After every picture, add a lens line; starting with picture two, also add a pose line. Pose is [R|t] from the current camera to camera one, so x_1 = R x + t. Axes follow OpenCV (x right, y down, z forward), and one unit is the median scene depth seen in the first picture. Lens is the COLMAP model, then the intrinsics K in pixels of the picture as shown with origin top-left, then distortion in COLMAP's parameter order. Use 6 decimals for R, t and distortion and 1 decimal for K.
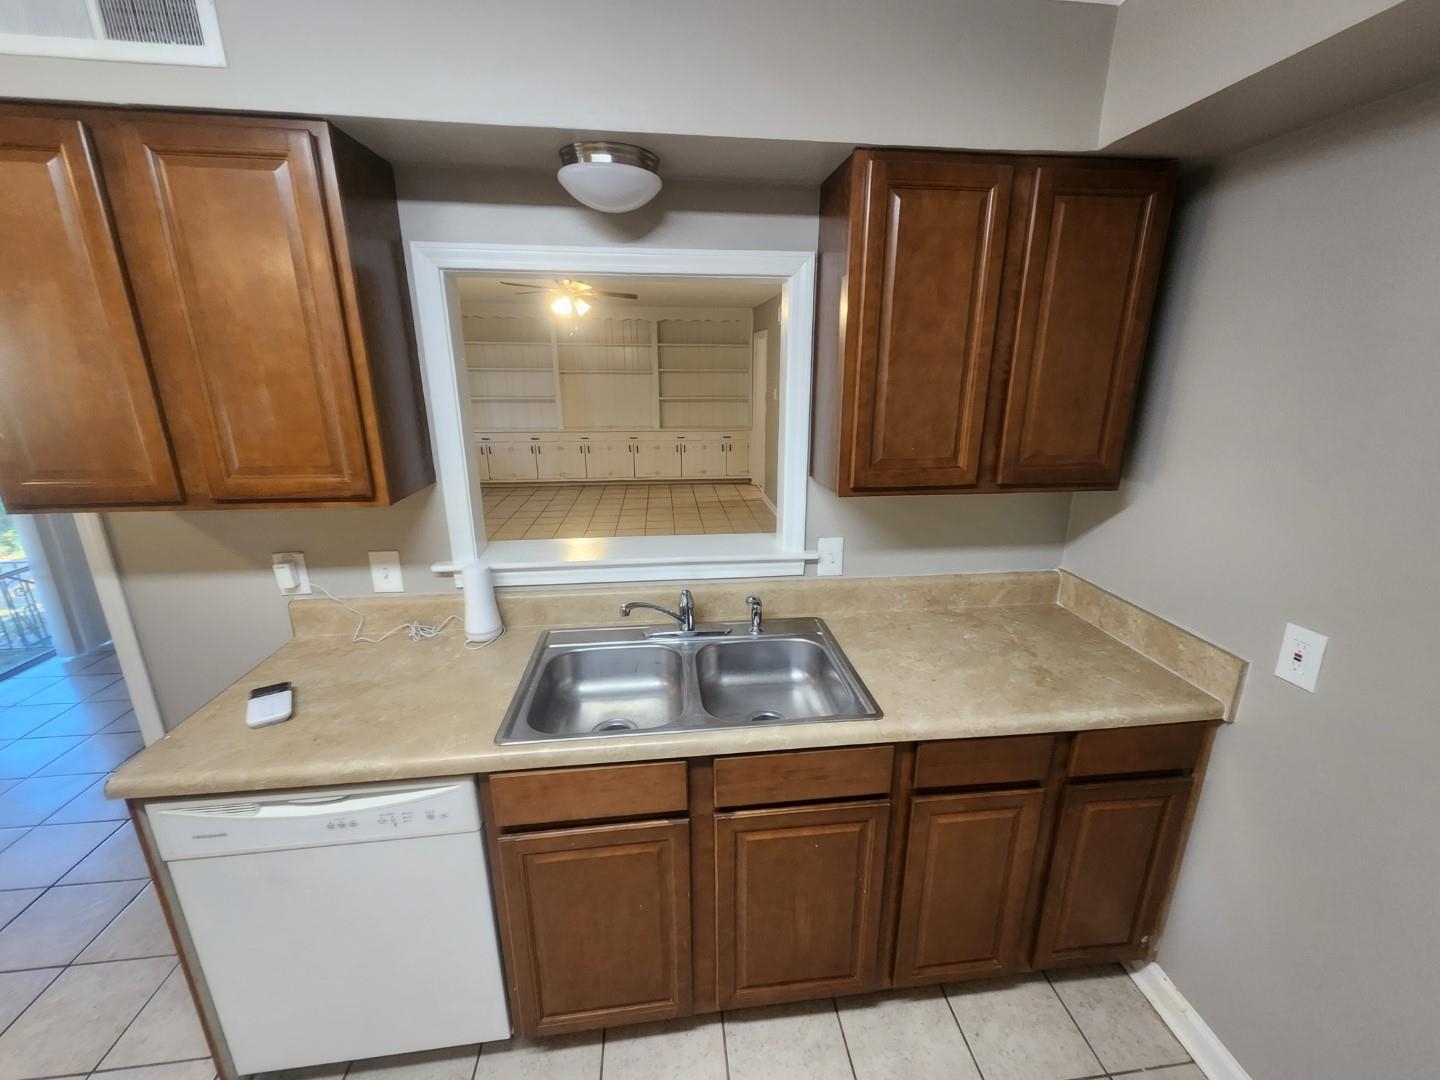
lens RADIAL K [[590.9, 0, 729.8], [0, 590.9, 542.4], [0, 0, 1]] dist [0.008054, -0.003312]
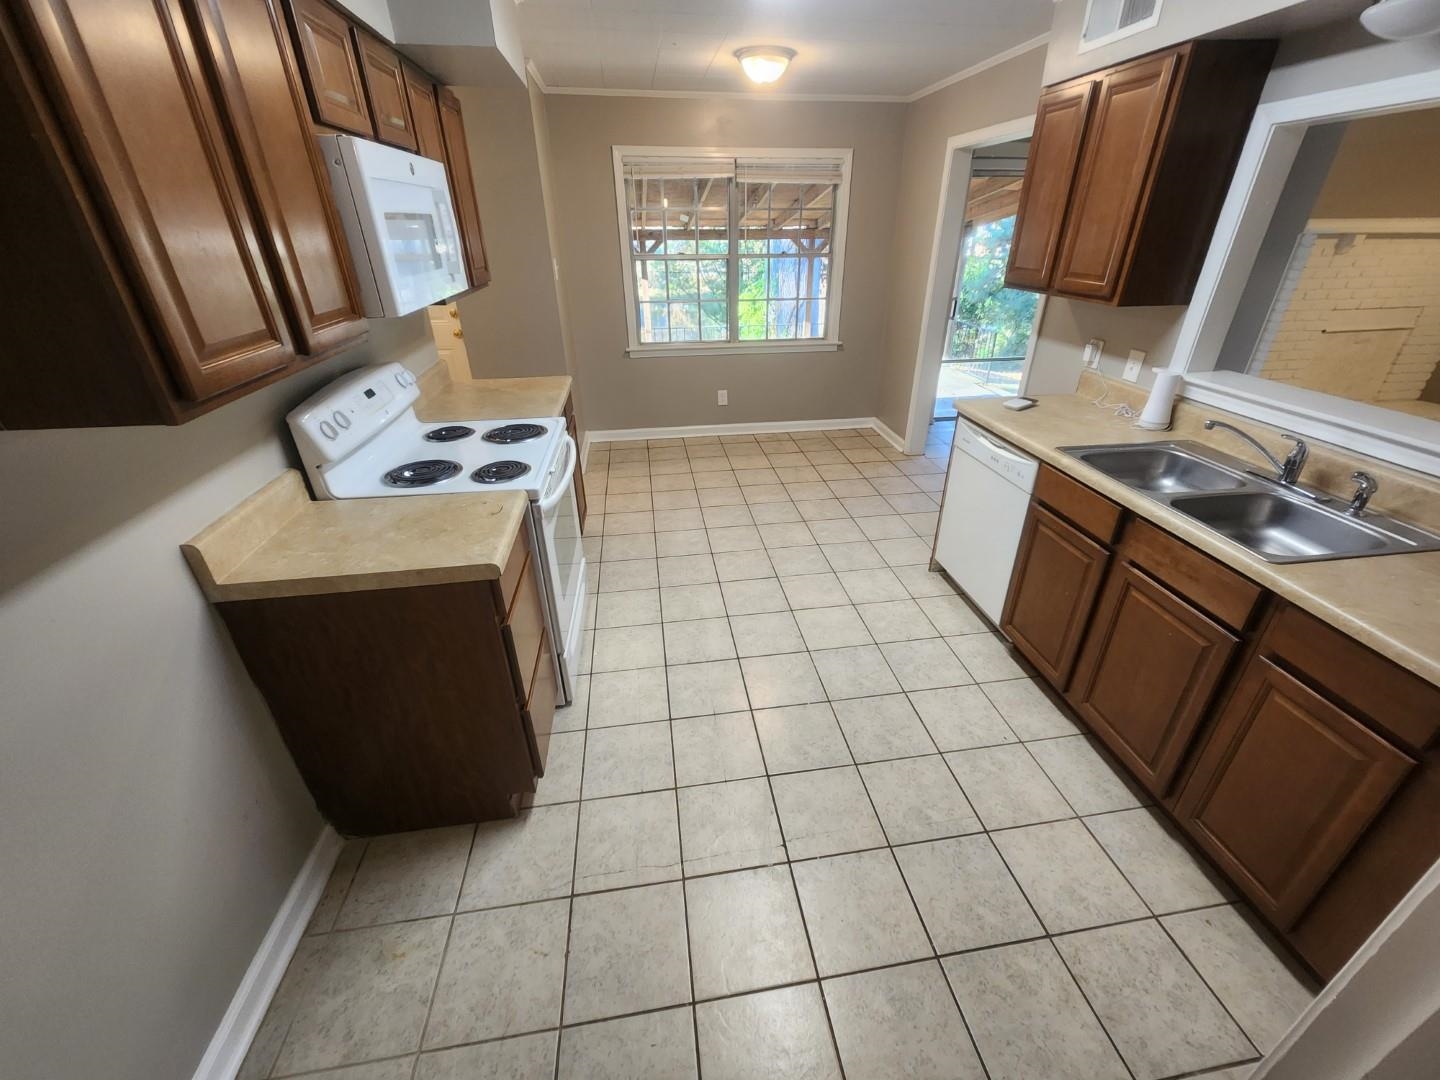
lens RADIAL K [[590.9, 0, 729.8], [0, 590.9, 542.4], [0, 0, 1]] dist [0.008054, -0.003312]
pose [[0.026481, 0.472677, -0.880838, 0.914465], [-0.282164, 0.848851, 0.447029, 0.046715], [0.959001, 0.236703, 0.155850, -0.094507]]
